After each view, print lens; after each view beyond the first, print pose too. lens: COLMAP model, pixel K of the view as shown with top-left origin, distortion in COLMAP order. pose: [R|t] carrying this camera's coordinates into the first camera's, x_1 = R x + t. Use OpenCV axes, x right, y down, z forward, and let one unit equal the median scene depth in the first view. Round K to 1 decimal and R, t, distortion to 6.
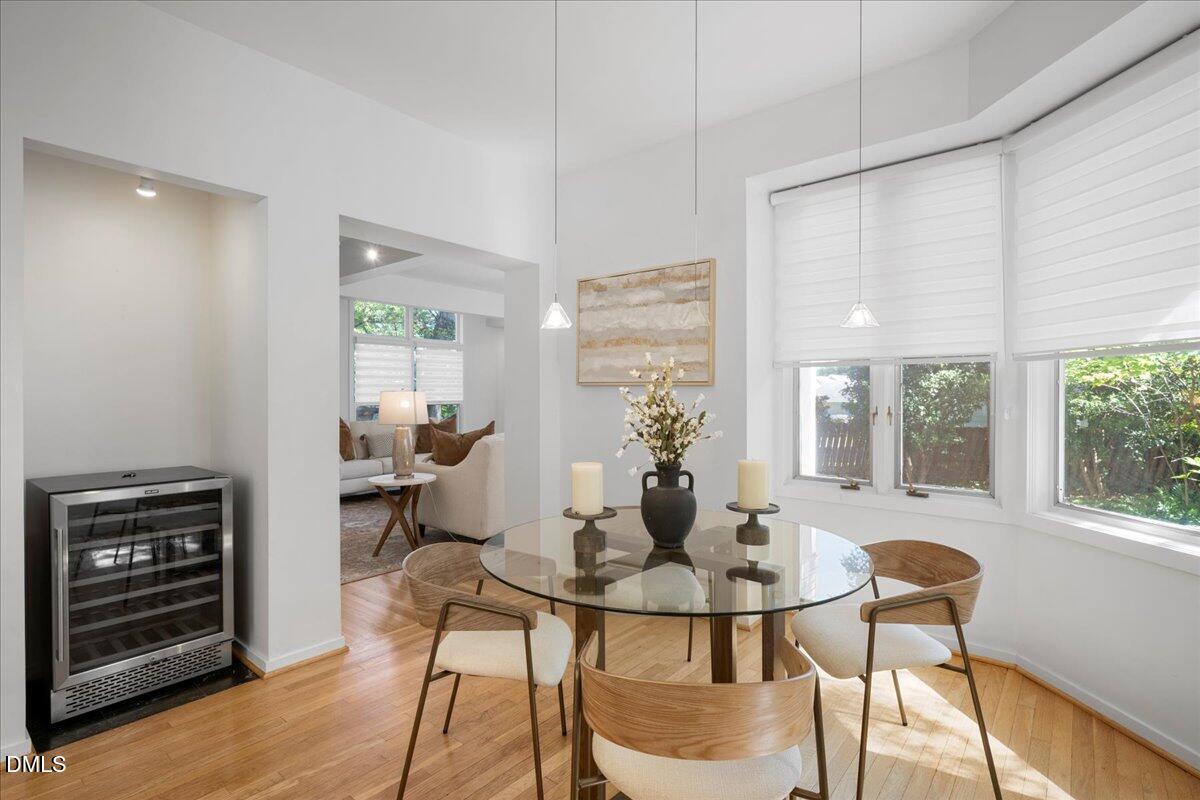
lens RADIAL K [[576.4, 0, 604.6], [0, 576.4, 398.3], [0, 0, 1]] dist [0.004358, -0.000621]
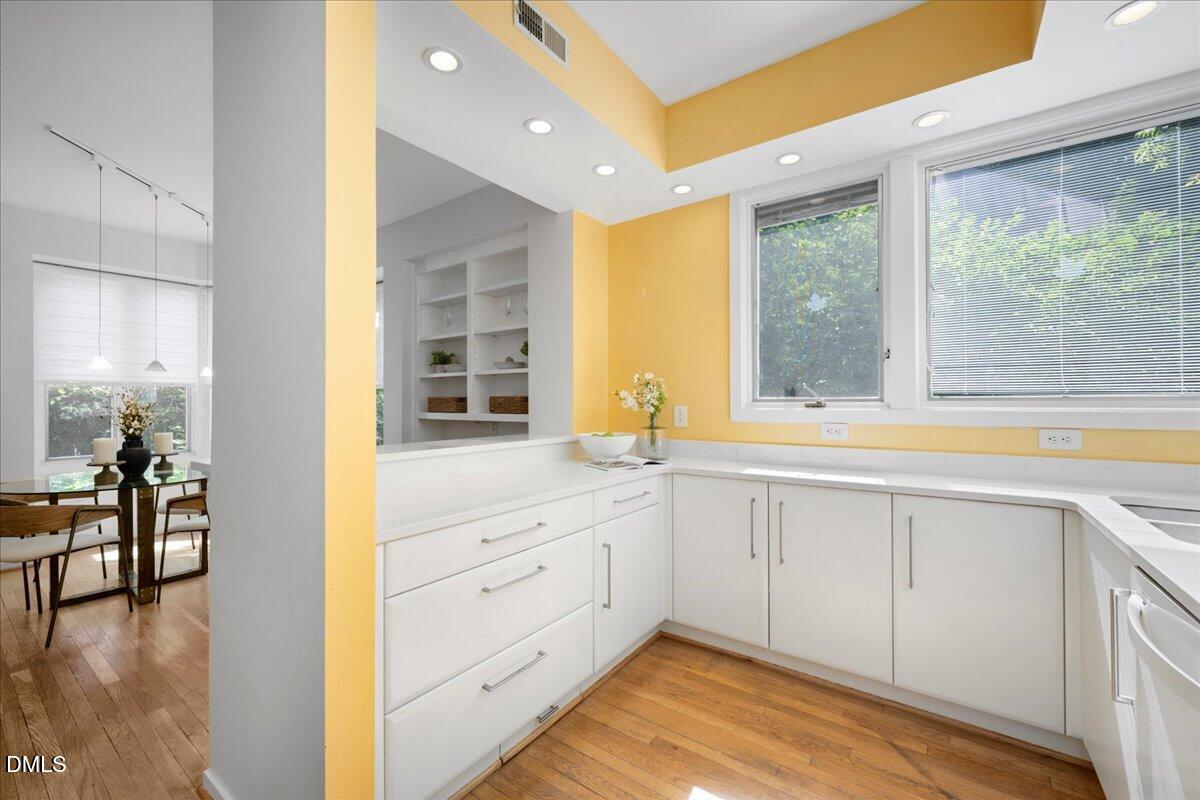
lens RADIAL K [[495.1, 0, 600.8], [0, 495.1, 399.0], [0, 0, 1]] dist [0.002020, 0.000688]
pose [[-0.051227, 0.006128, 0.998668, -0.932746], [0.007651, 0.999954, -0.005743, 0.001246], [-0.998658, 0.007347, -0.051272, -0.311101]]
